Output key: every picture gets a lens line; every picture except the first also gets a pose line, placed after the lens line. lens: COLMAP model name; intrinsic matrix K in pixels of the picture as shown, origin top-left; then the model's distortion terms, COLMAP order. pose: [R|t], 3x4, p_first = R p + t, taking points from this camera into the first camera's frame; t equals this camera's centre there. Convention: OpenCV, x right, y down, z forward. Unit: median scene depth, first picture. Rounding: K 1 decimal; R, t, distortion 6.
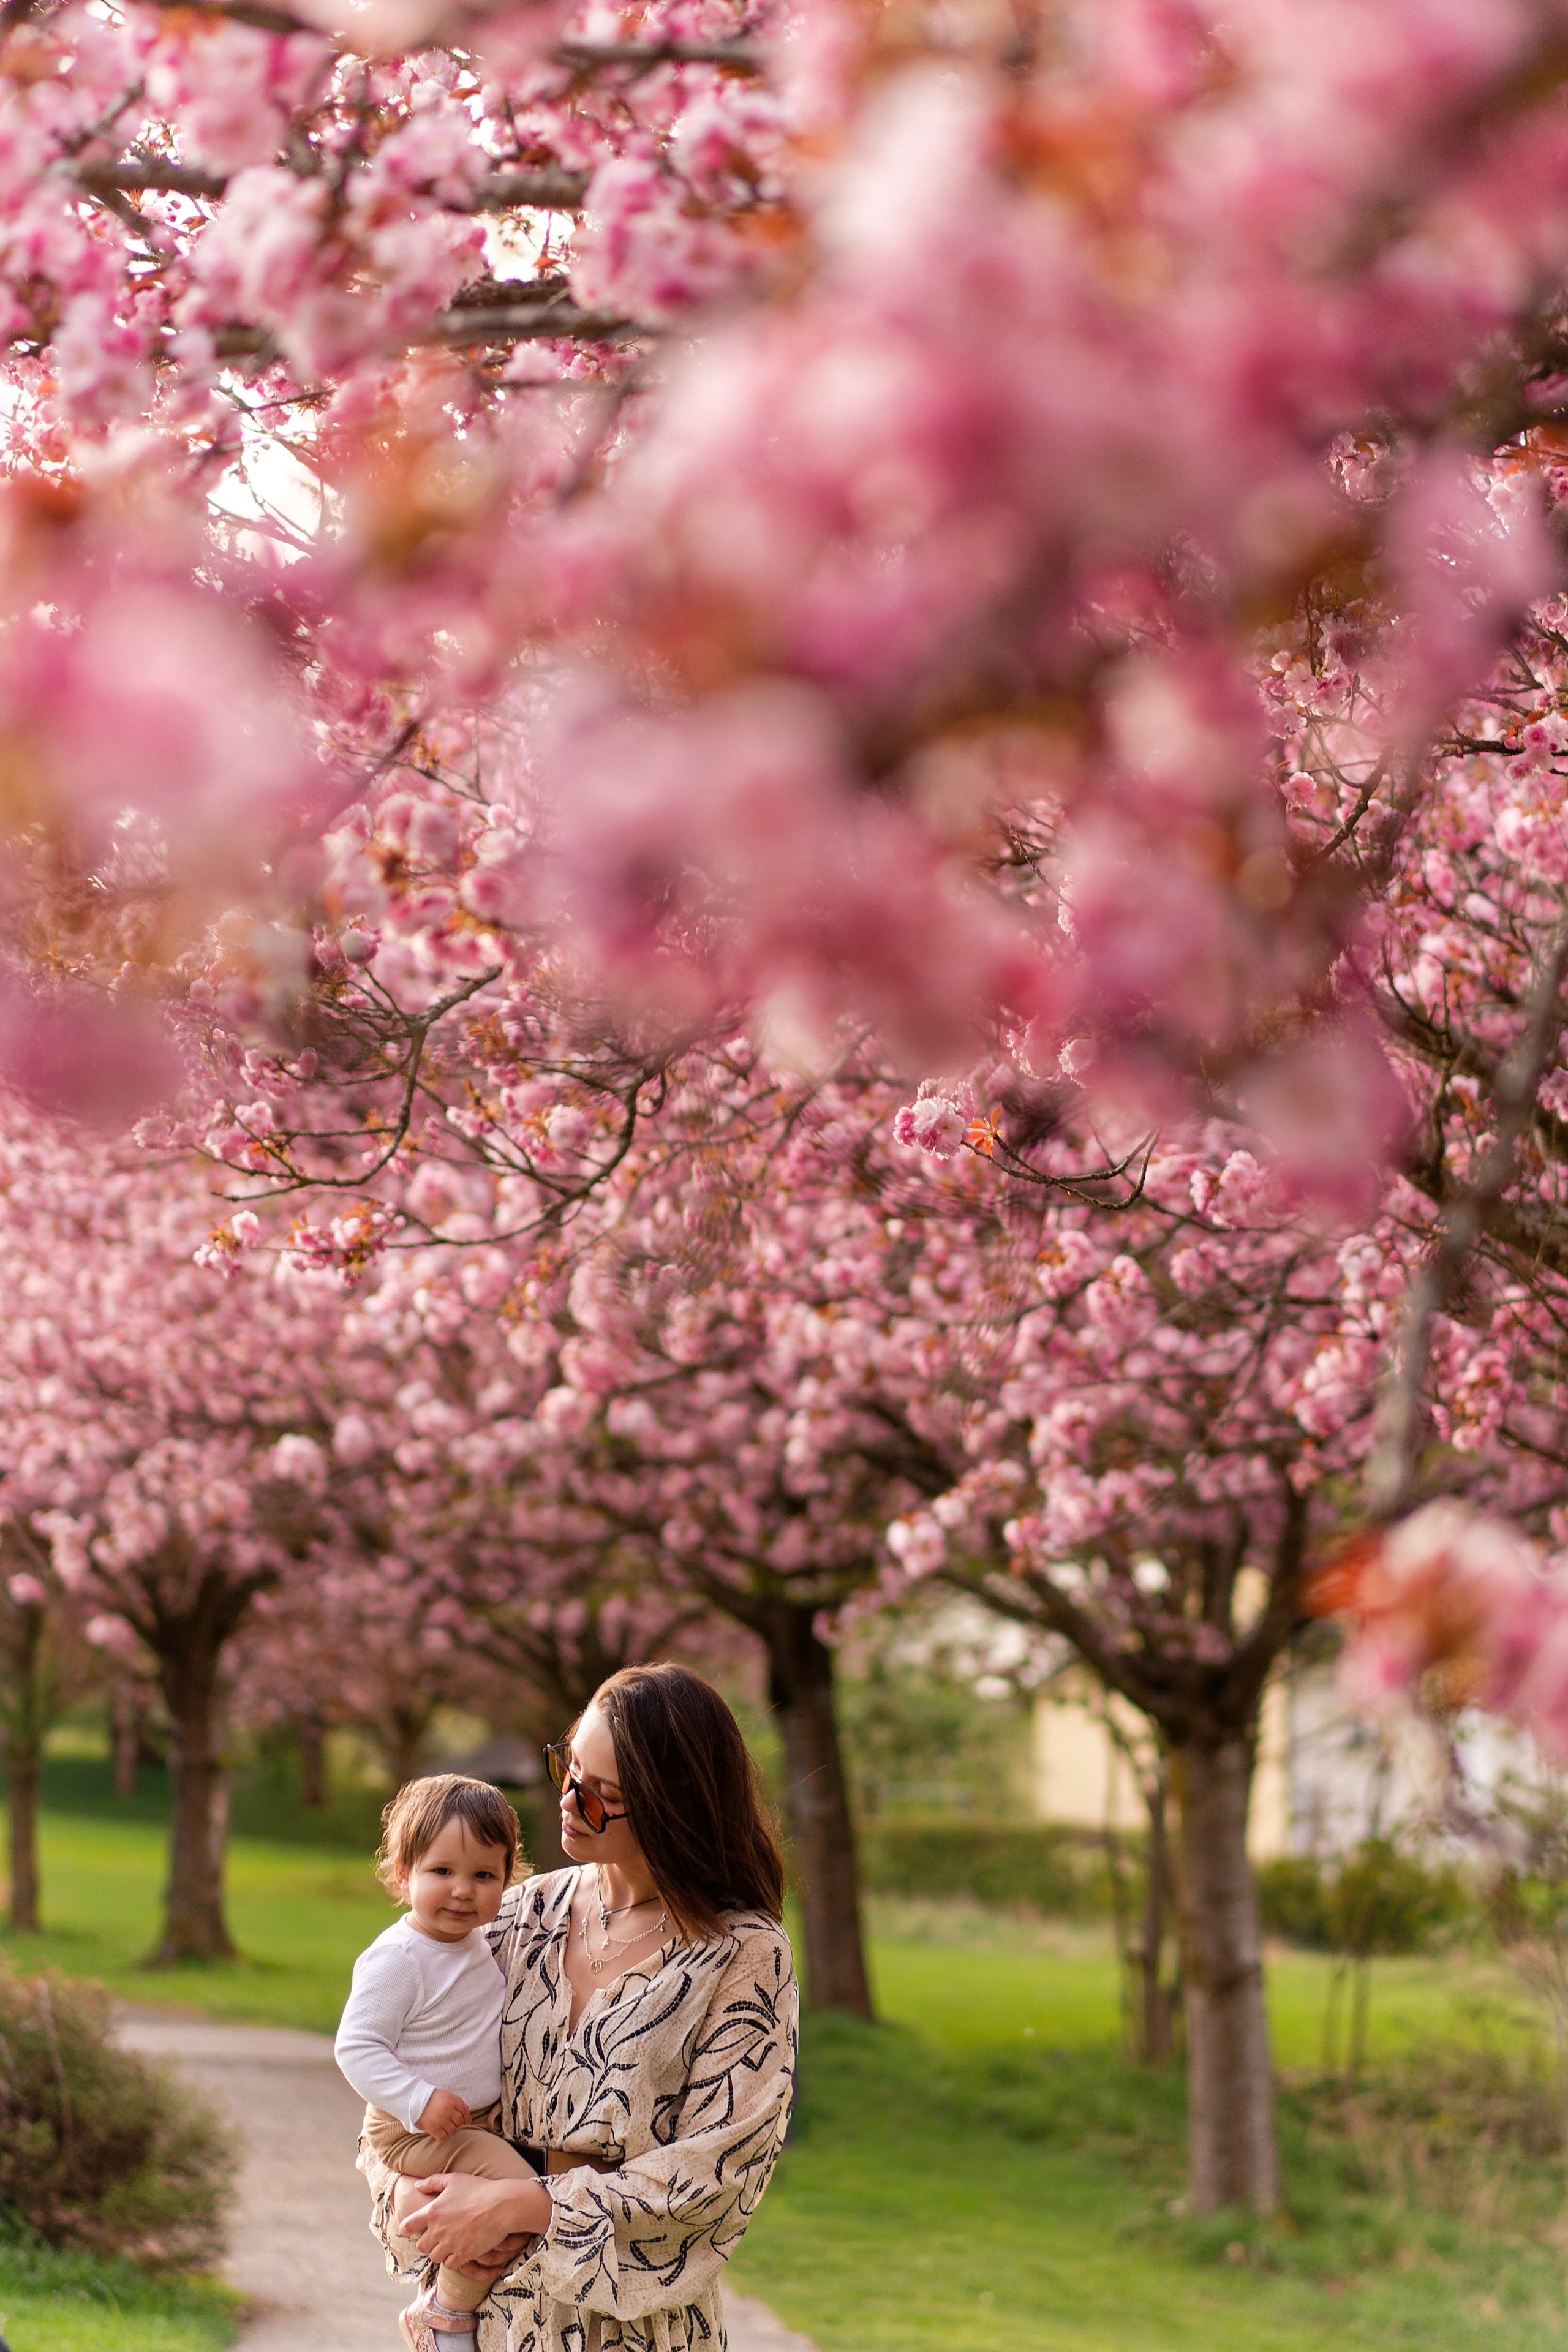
lens RADIAL K [[5312.3, 0, 749.3], [0, 5312.3, 1271.6], [0, 0, 1]] dist [-0.067425, 2.029718]
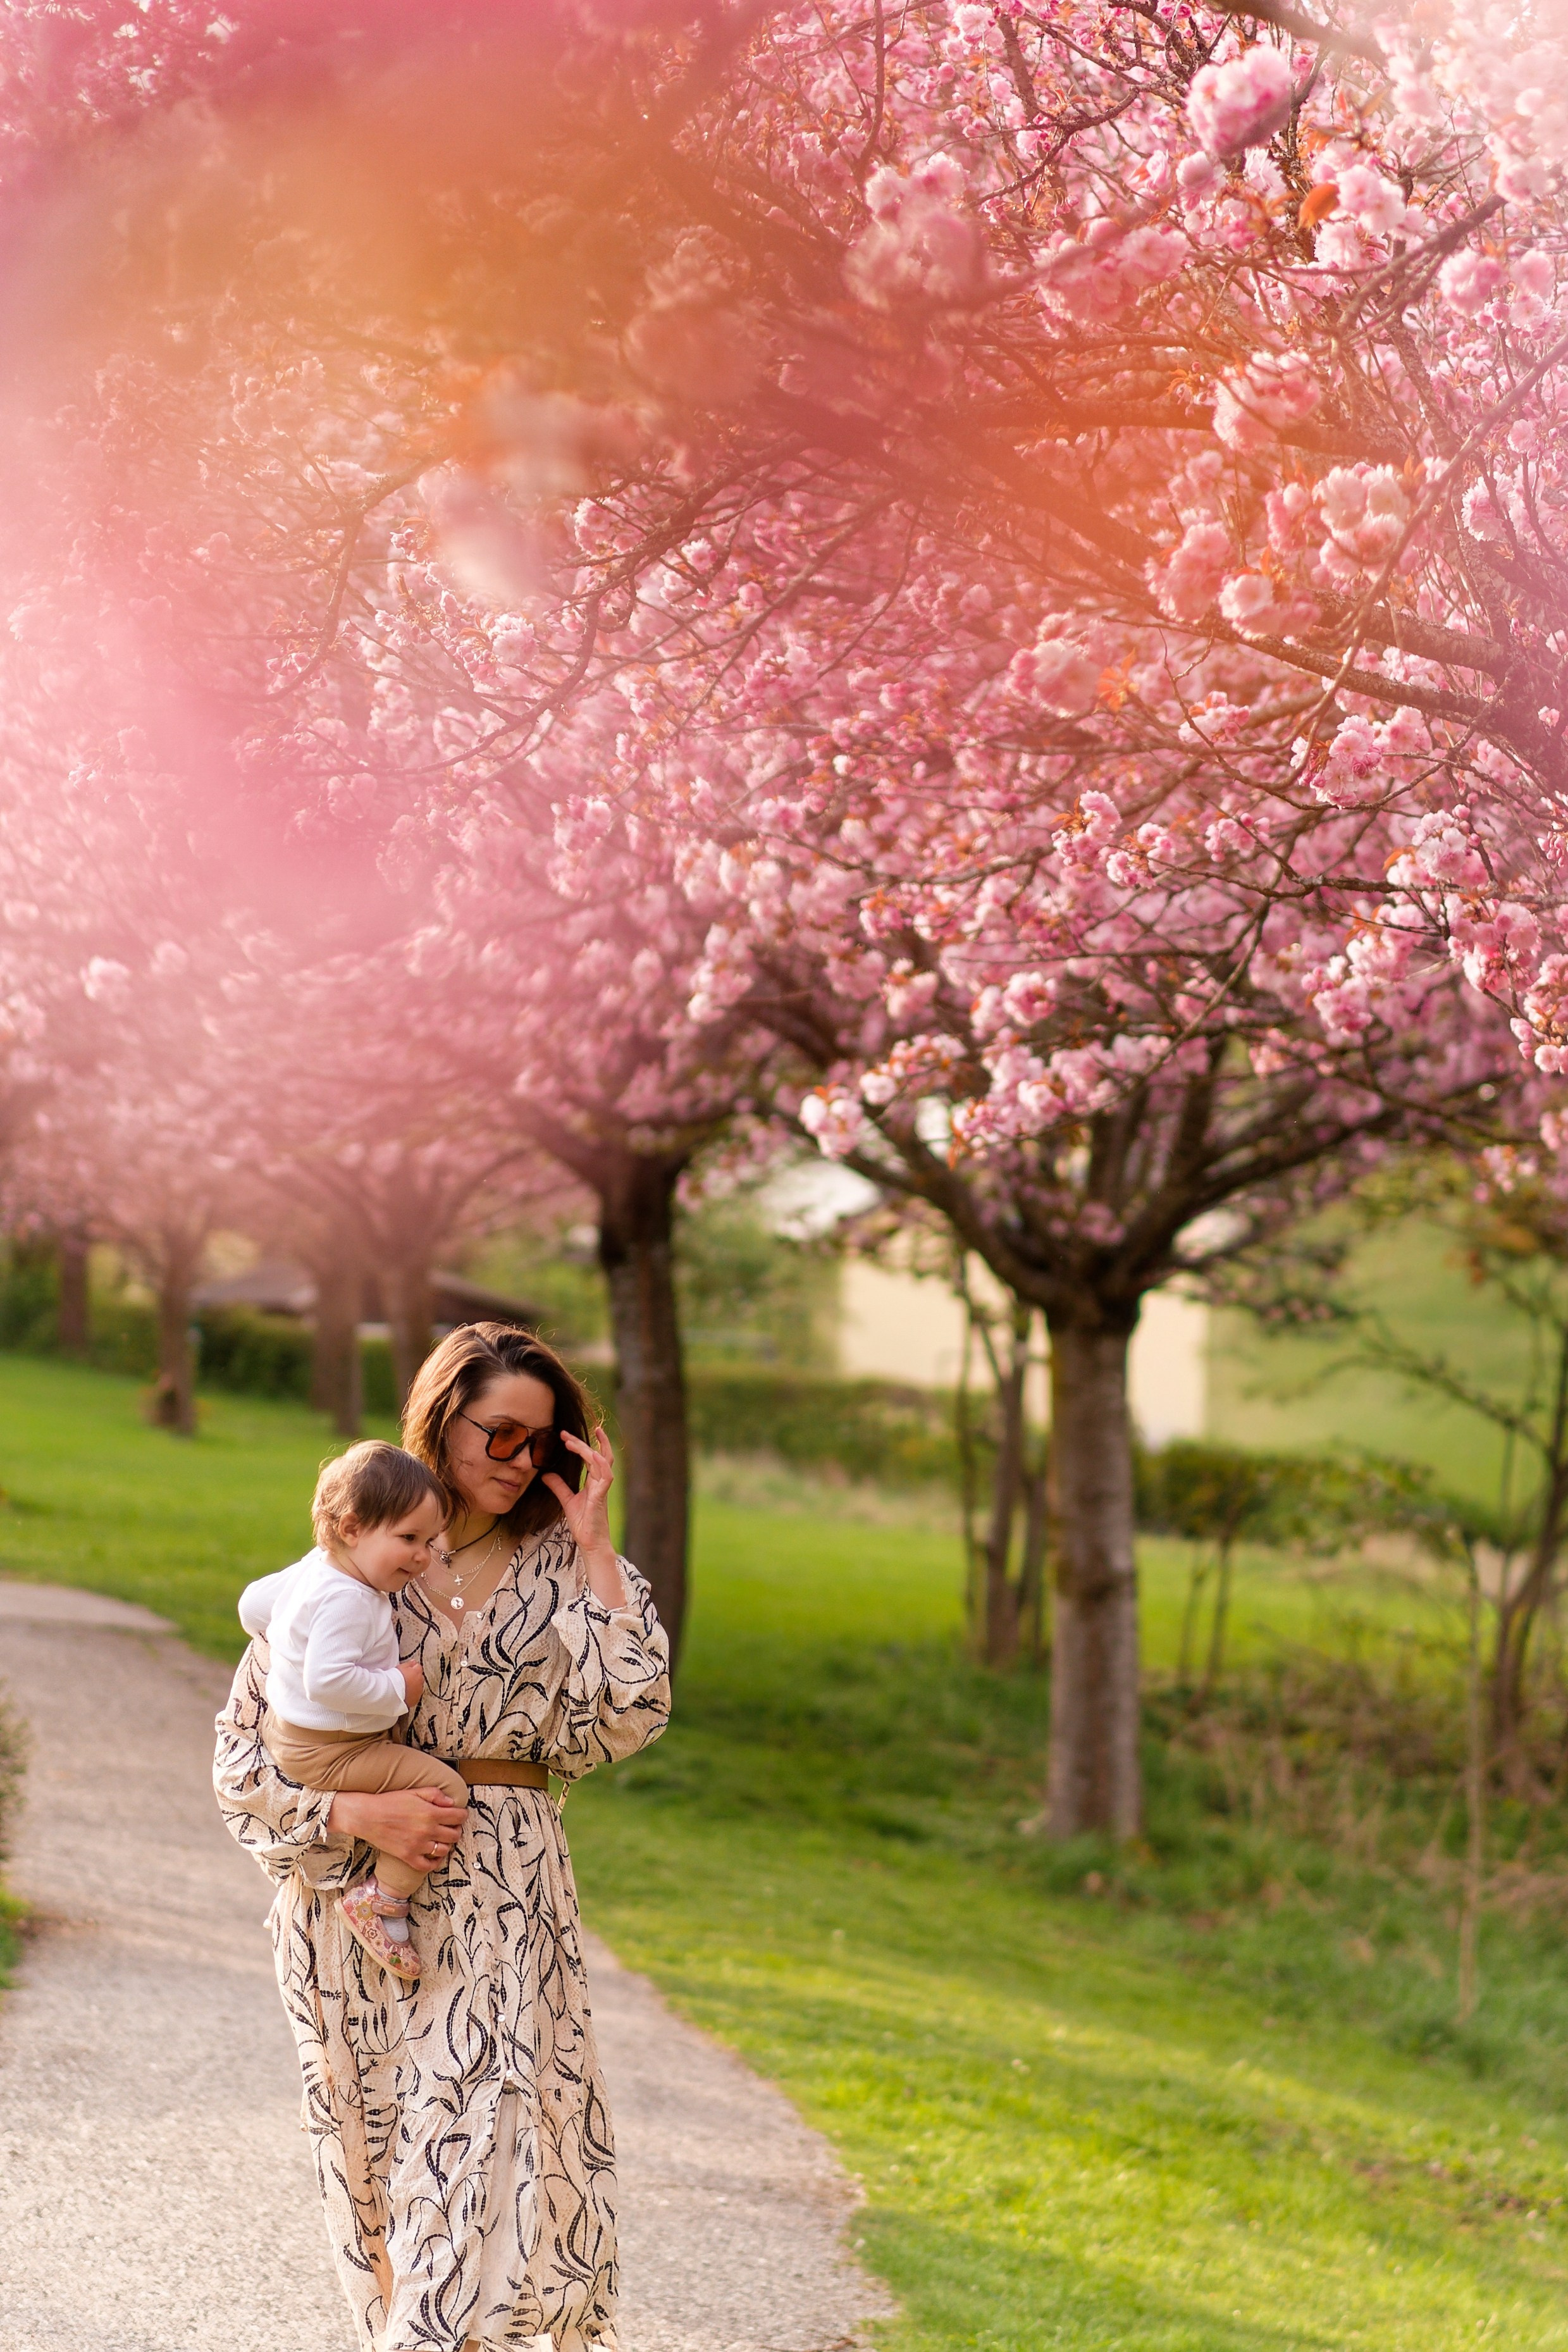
lens RADIAL K [[5561.6, 0, 784.0], [0, 5561.6, 1176.0], [0, 0, 1]] dist [-0.048917, 1.300706]
pose [[0.997989, 0.042976, 0.046585, -0.016293], [-0.046207, 0.996431, 0.070642, -0.003937], [-0.043383, -0.072653, 0.996413, 0.068616]]
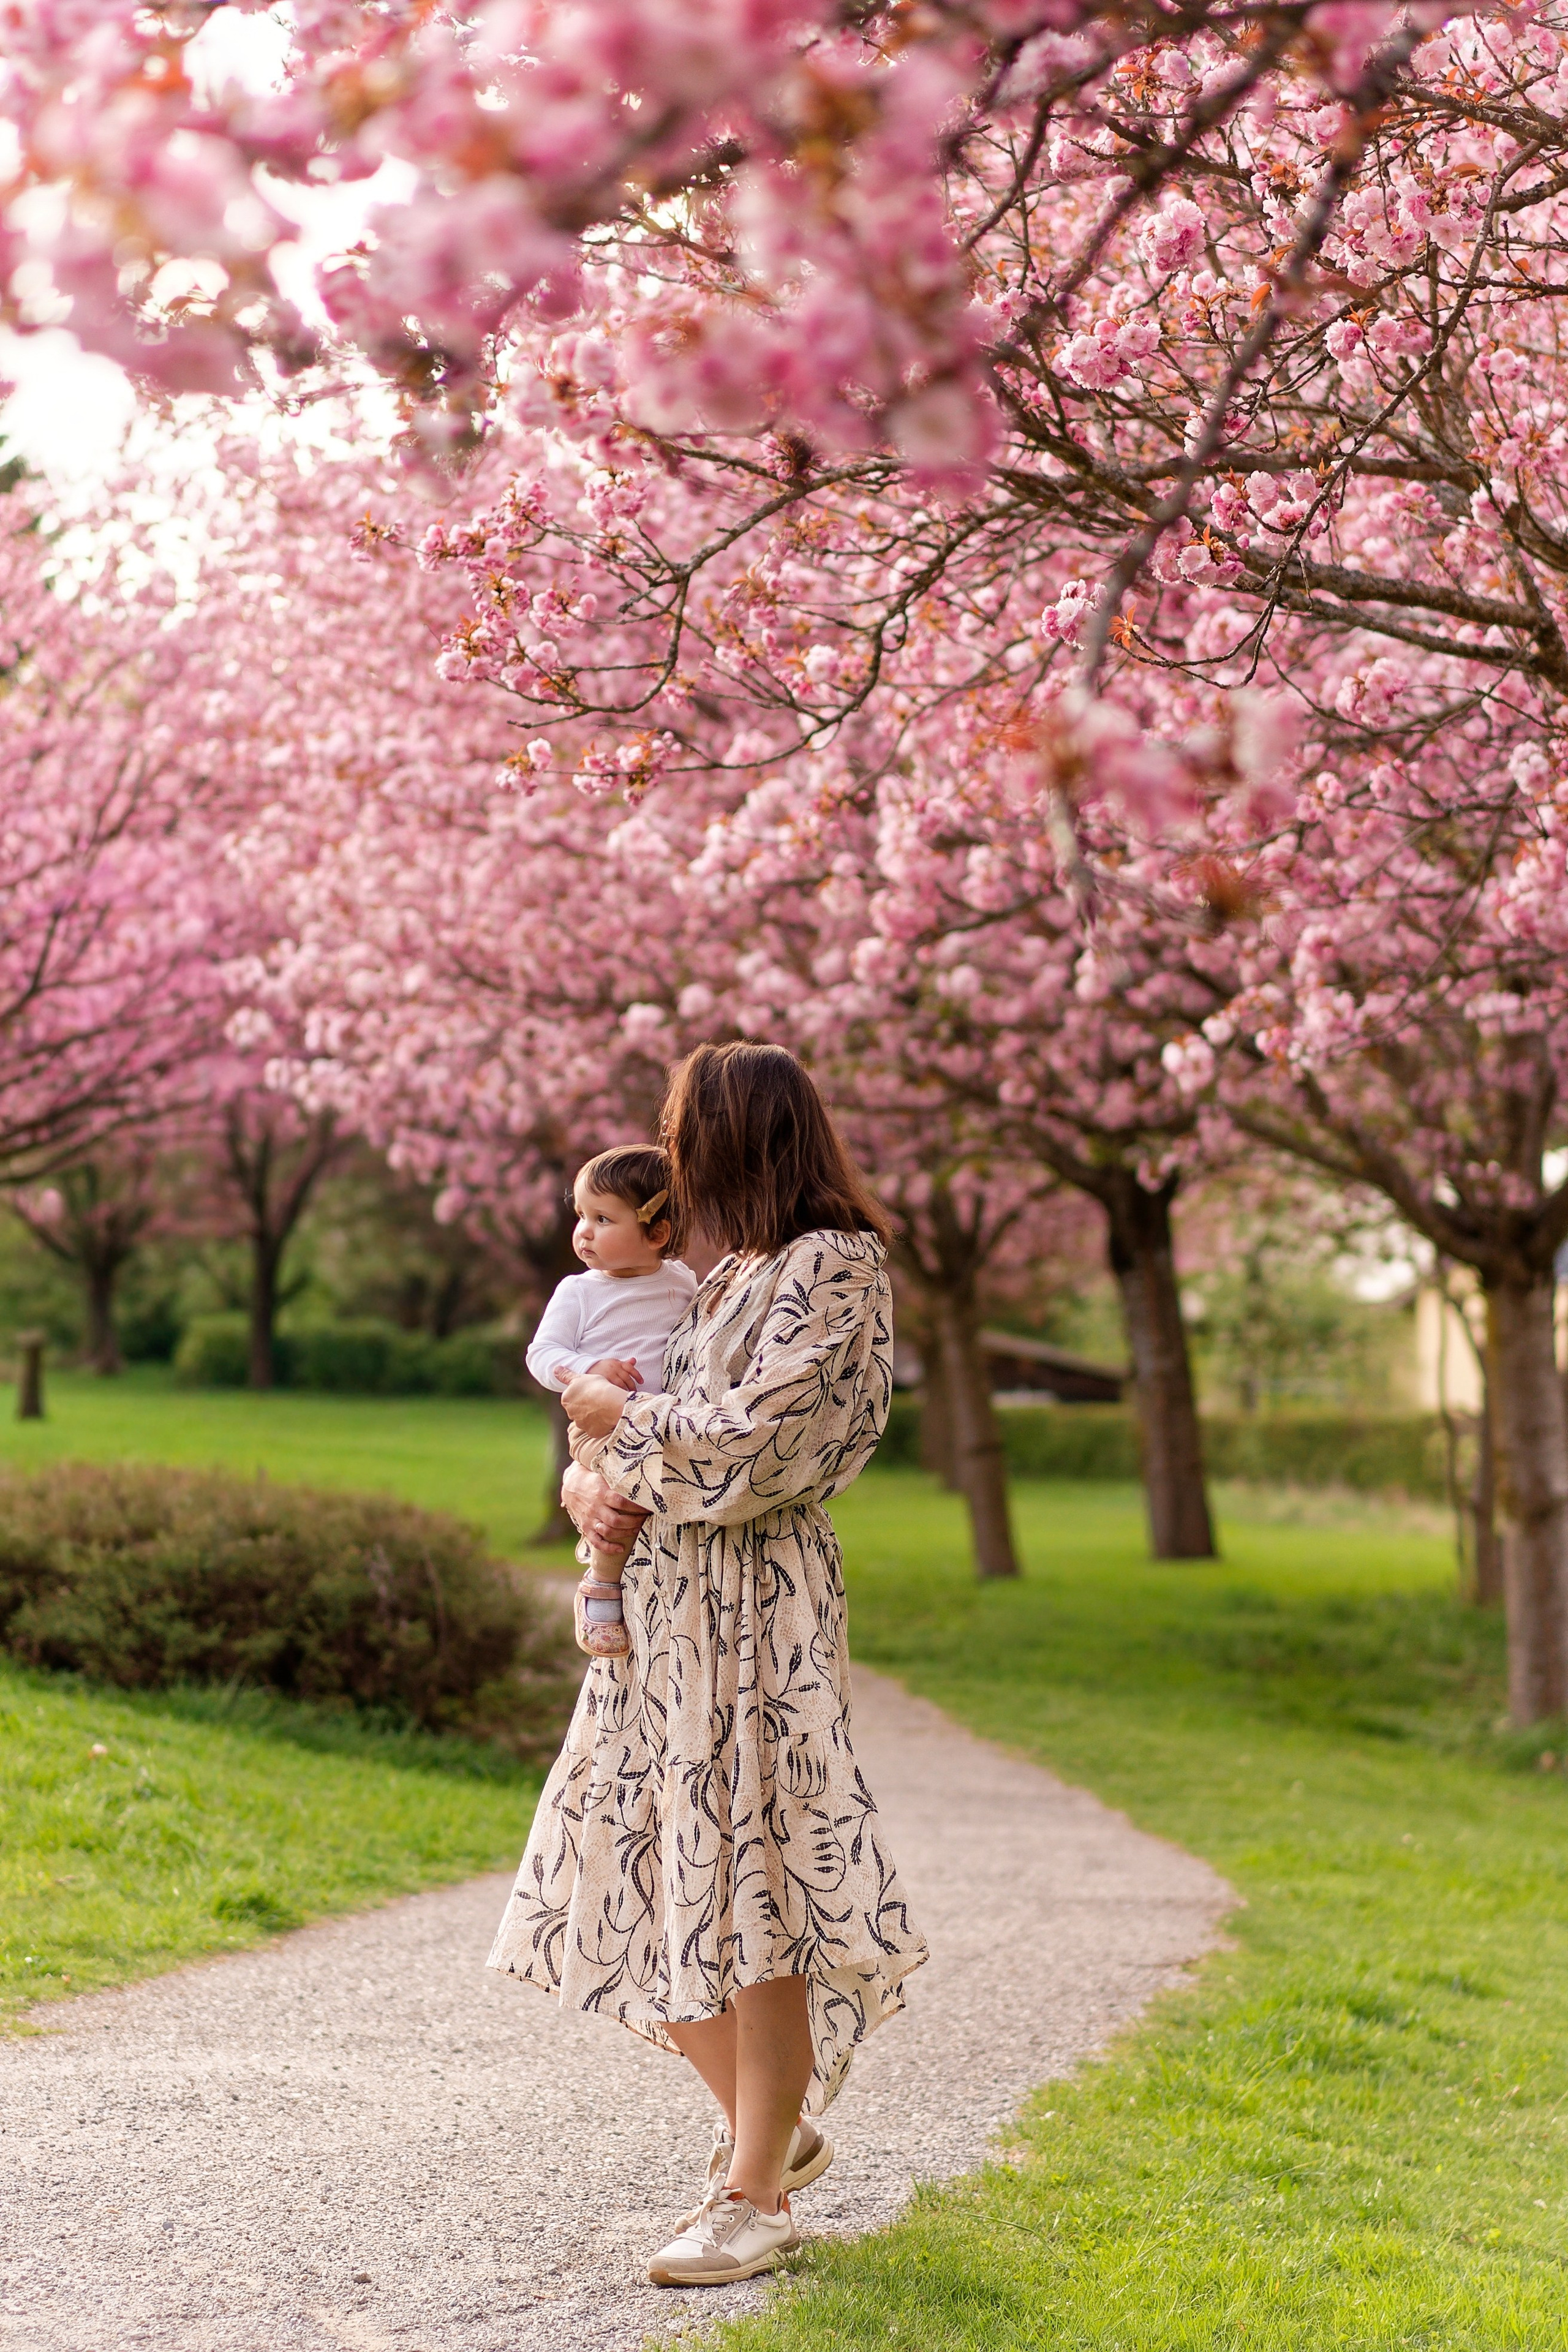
lens RADIAL K [[5312.3, 0, 749.3], [0, 5312.3, 1271.6], [0, 0, 1]] dist [-0.067425, 2.029718]
pose [[0.997021, -0.018620, -0.074852, 0.017998], [0.023824, 0.997315, 0.069251, 0.012951], [0.073361, -0.070828, 0.994787, -0.079803]]
